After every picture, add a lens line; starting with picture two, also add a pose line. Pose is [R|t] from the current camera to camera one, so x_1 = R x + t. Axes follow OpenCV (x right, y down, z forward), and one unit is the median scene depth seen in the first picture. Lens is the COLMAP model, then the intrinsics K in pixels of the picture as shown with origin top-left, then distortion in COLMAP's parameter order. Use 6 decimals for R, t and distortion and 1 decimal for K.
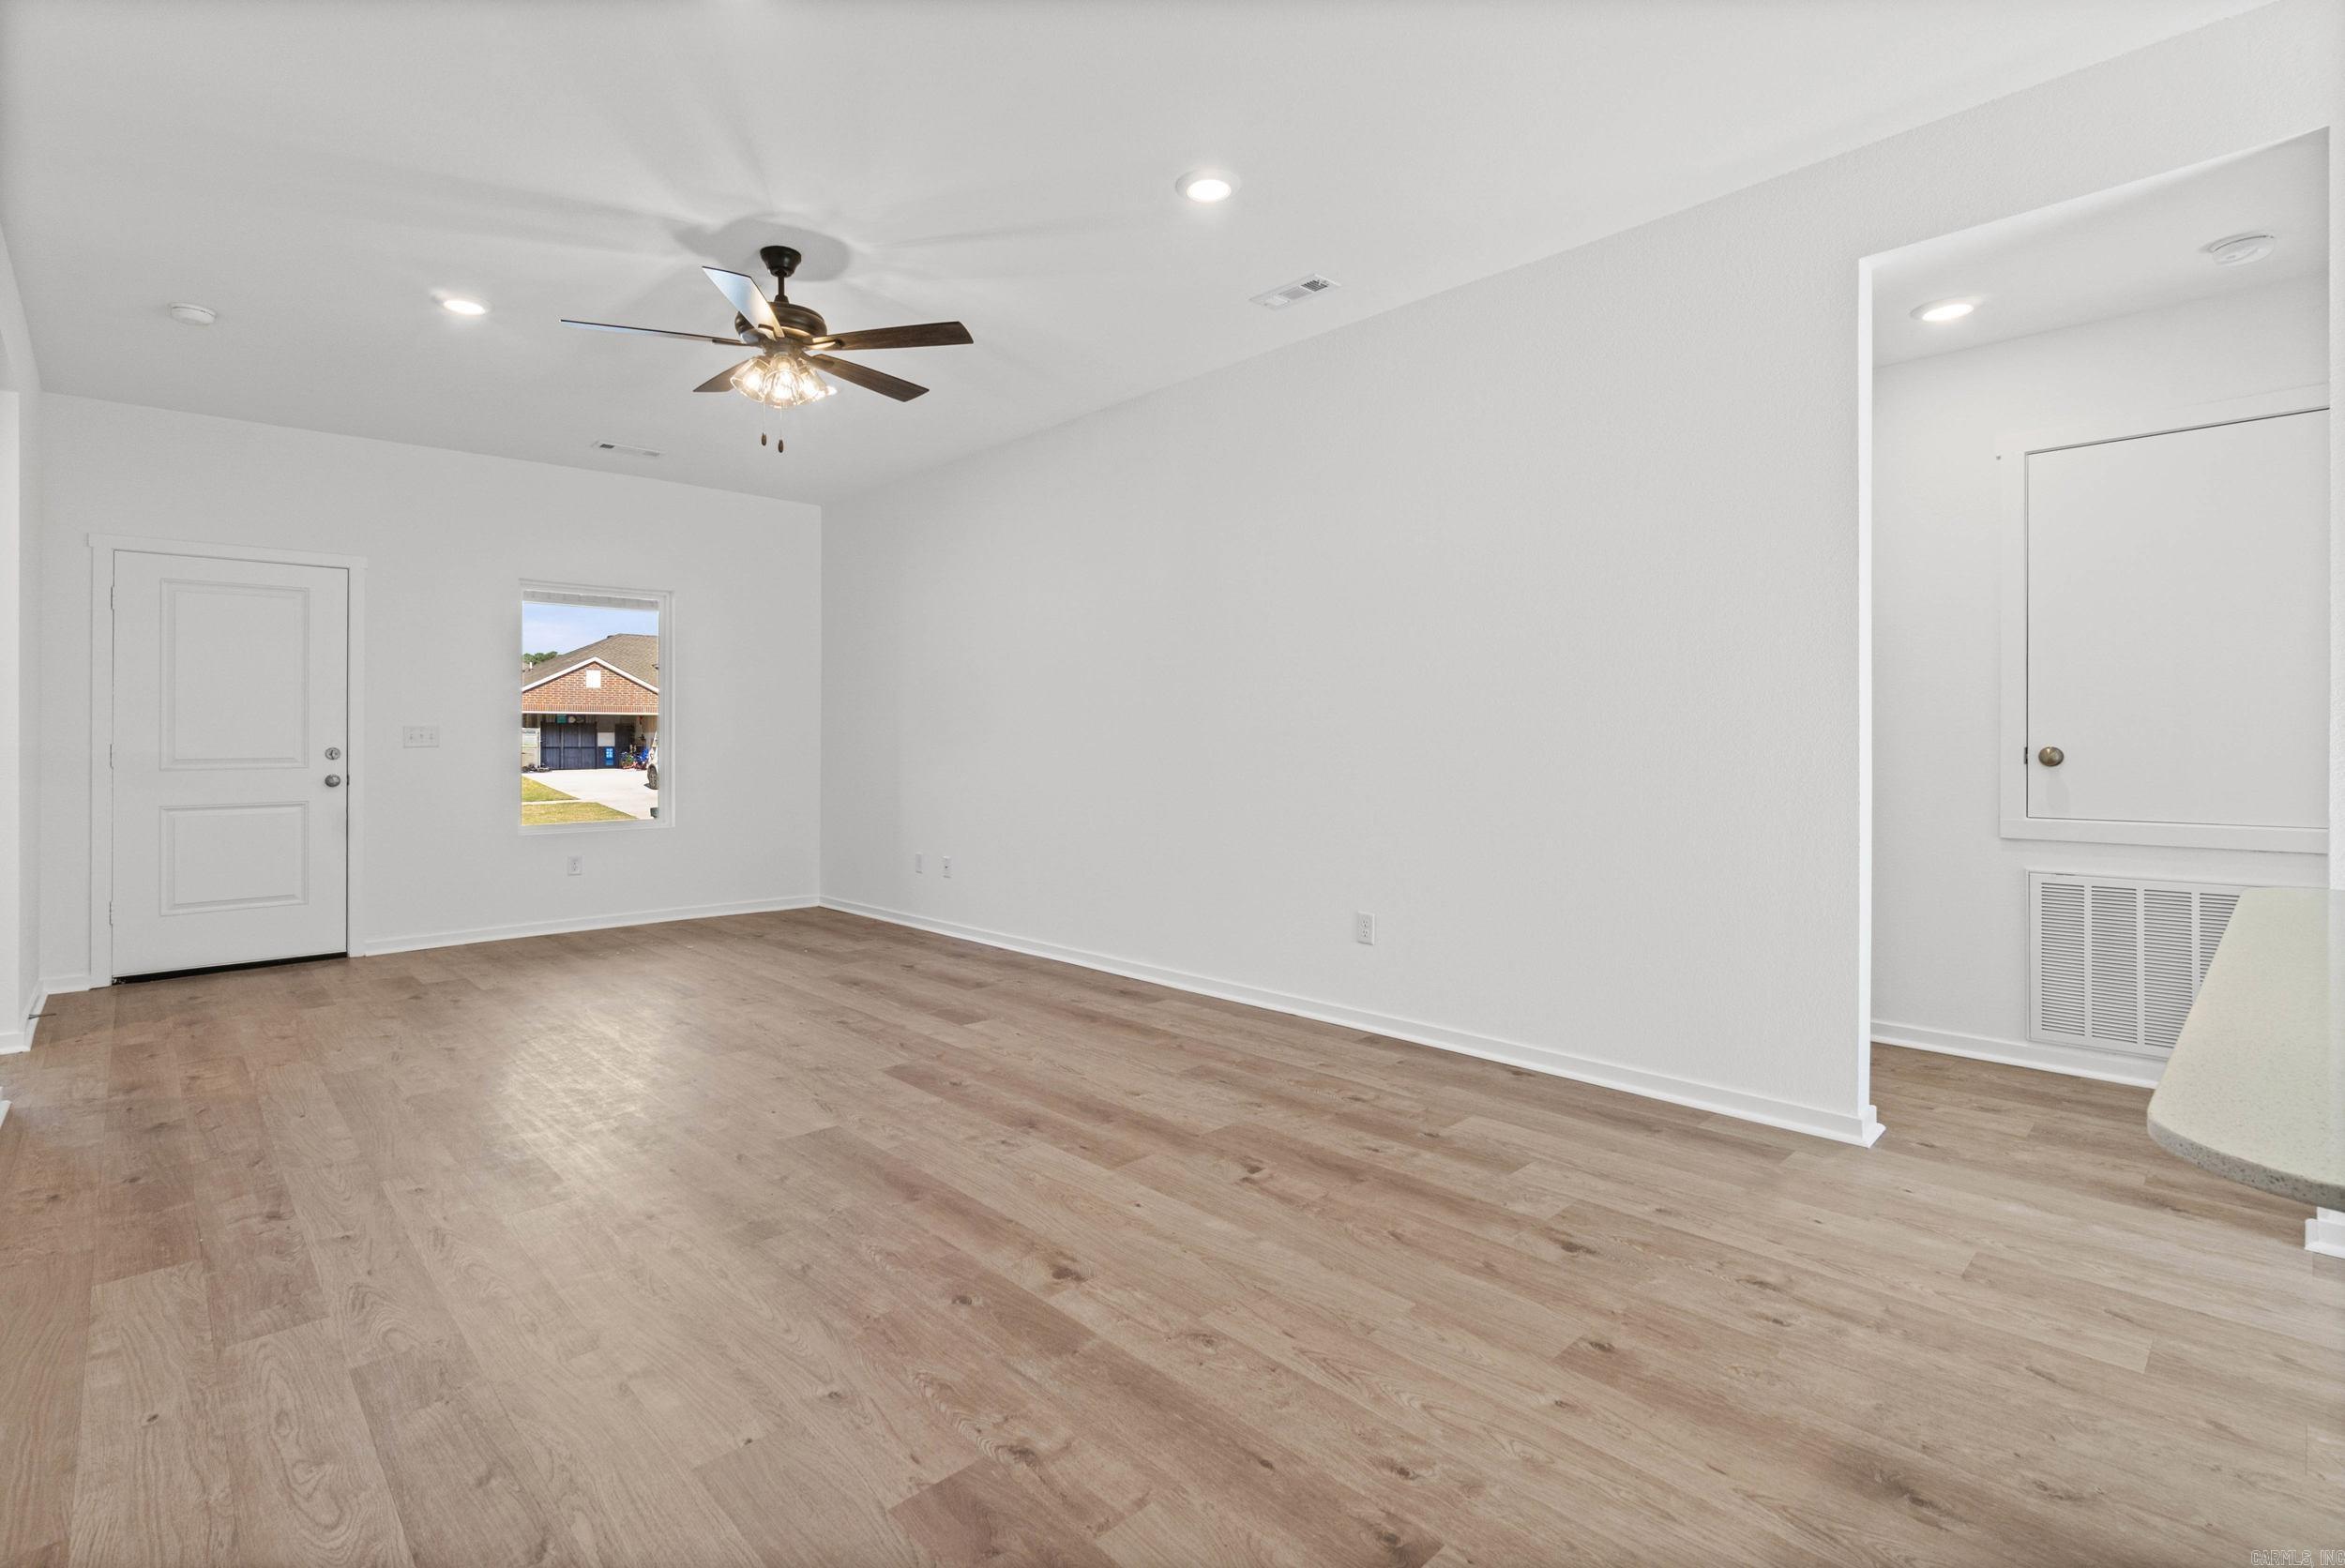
lens RADIAL K [[1083.6, 0, 1154.6], [0, 1083.6, 748.0], [0, 0, 1]] dist [-0.008207, 0.000812]
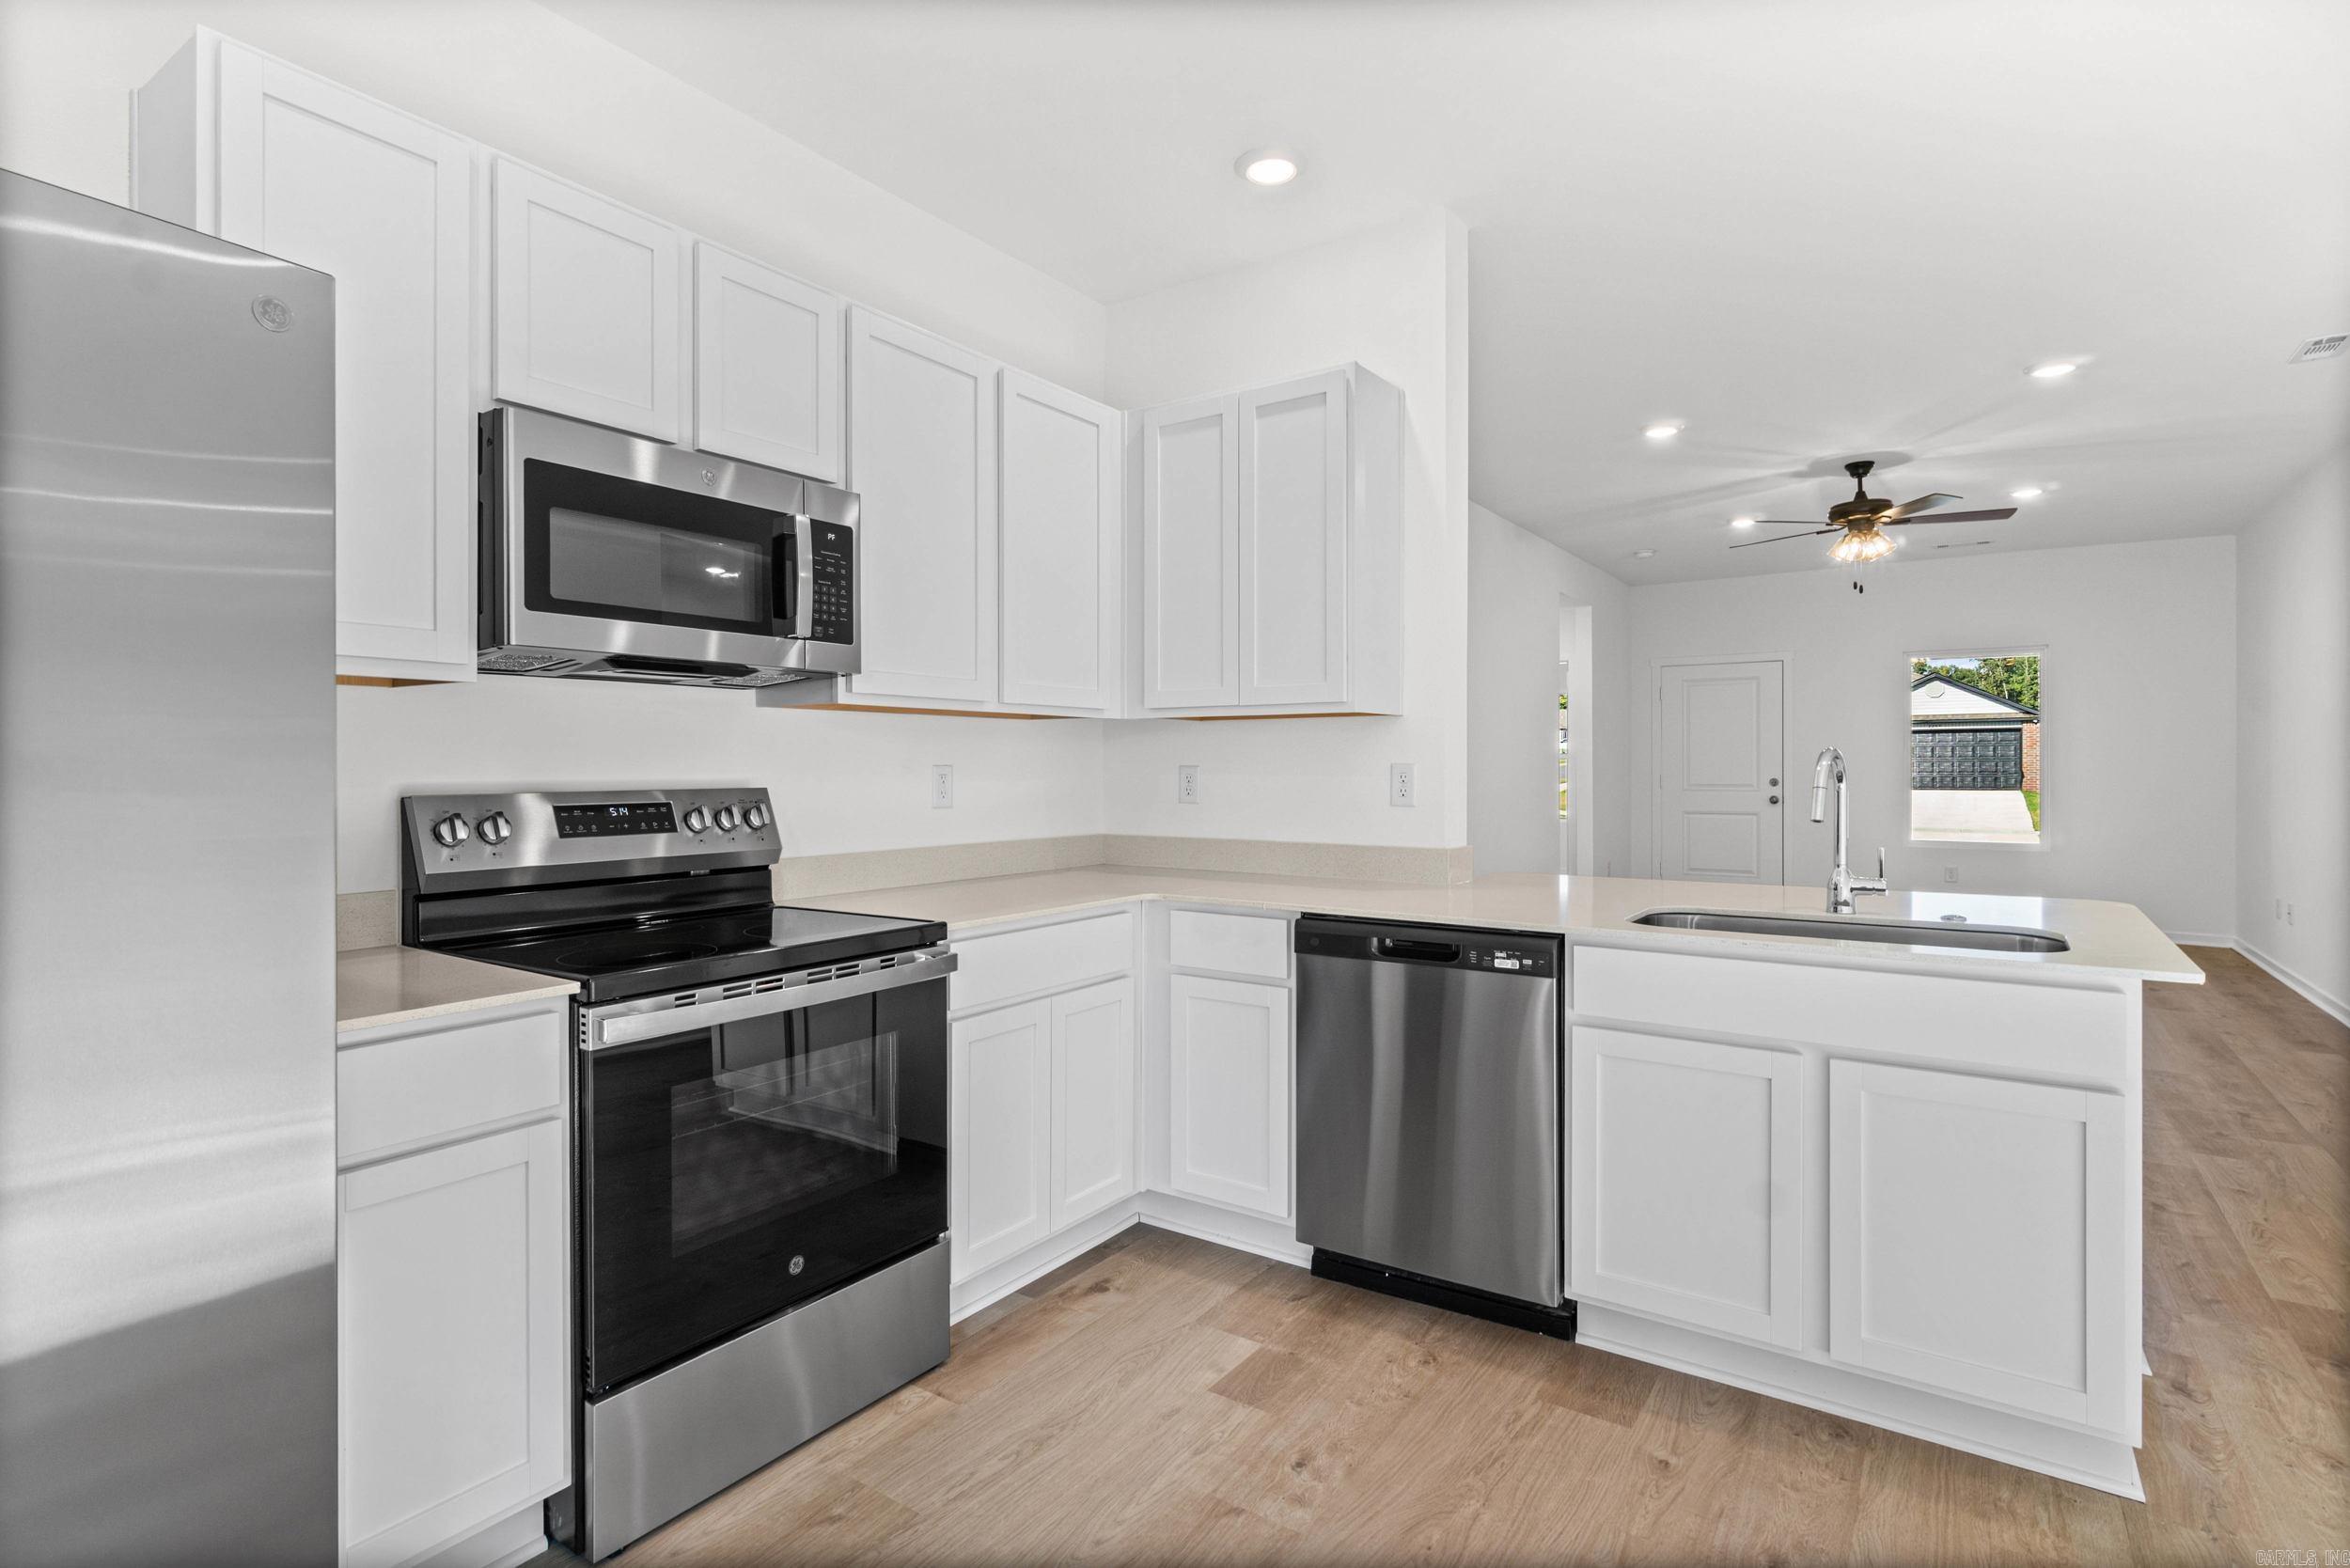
lens RADIAL K [[1156.7, 0, 1153.1], [0, 1156.7, 767.8], [0, 0, 1]] dist [0.001659, 0.000708]
pose [[0.202071, 0.009279, -0.979327, 1.261069], [-0.012735, 0.999895, 0.006846, -0.027421], [0.979288, 0.011088, 0.202168, -0.375242]]
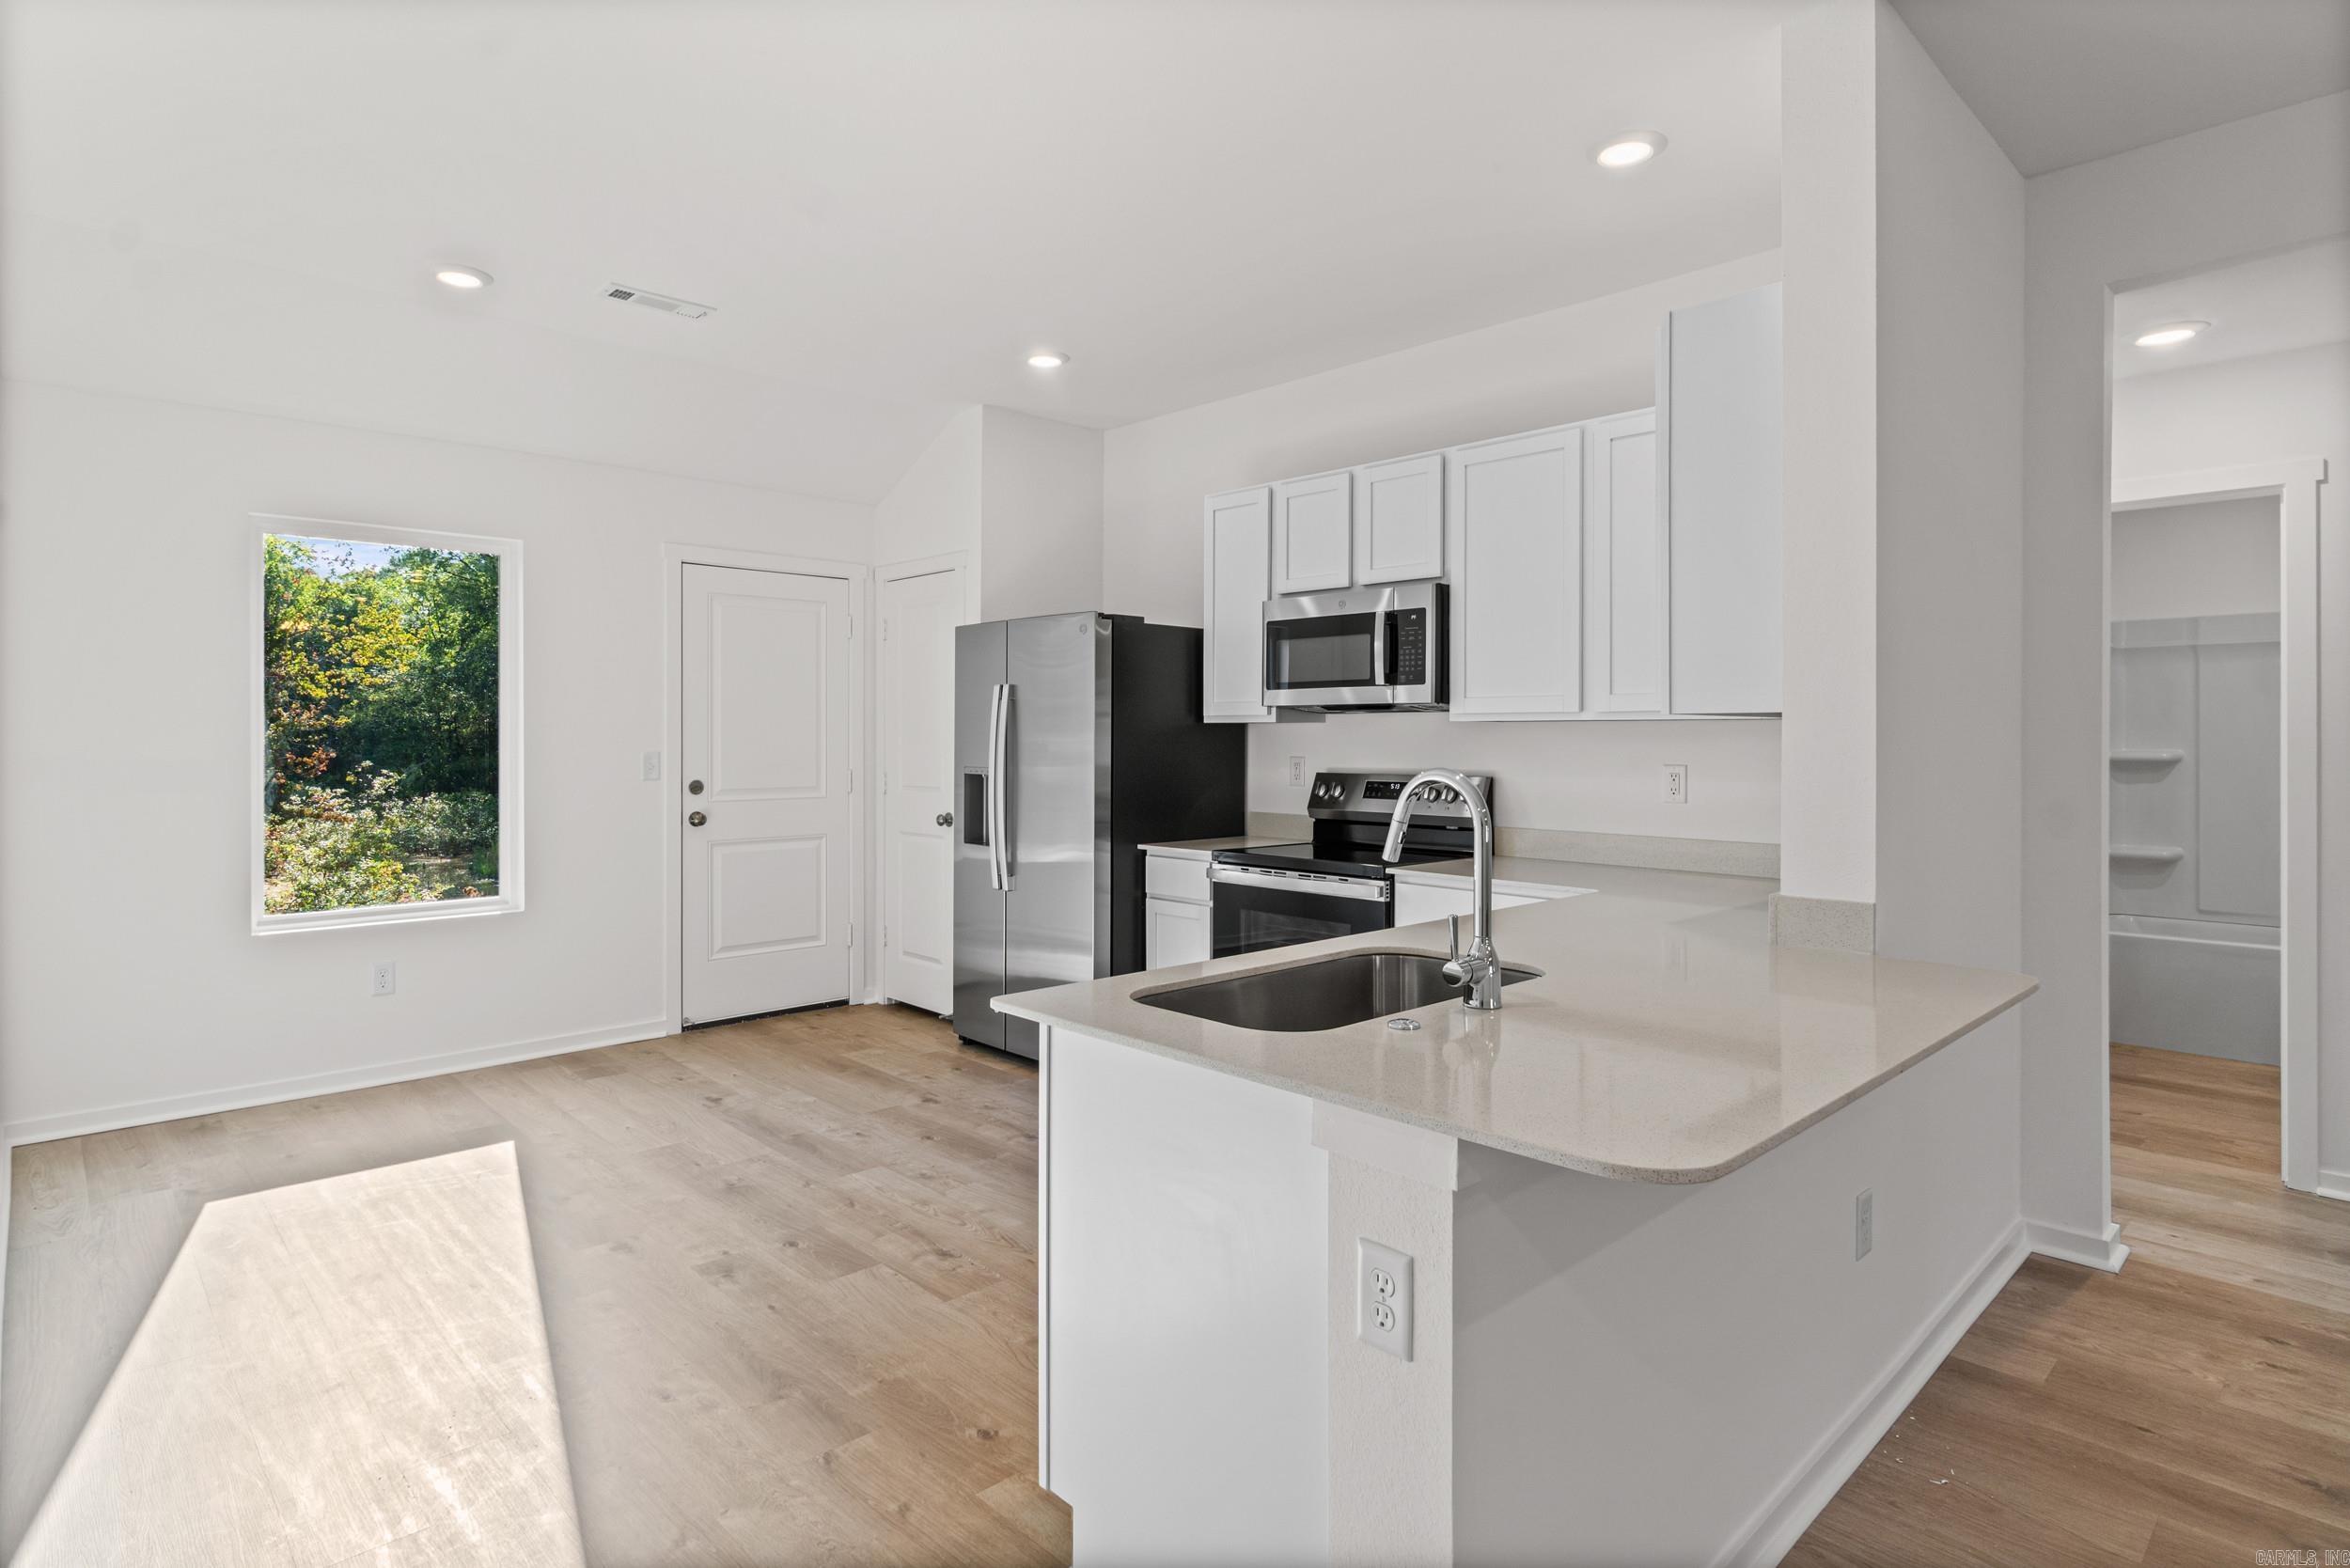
lens RADIAL K [[1192.7, 0, 1126.4], [0, 1192.7, 744.2], [0, 0, 1]] dist [-0.006029, -0.000678]
pose [[-0.999972, 0.002402, 0.007073, 0.725684], [0.002516, 0.999866, 0.016171, -0.063036], [-0.007033, 0.016189, -0.999844, 0.885992]]
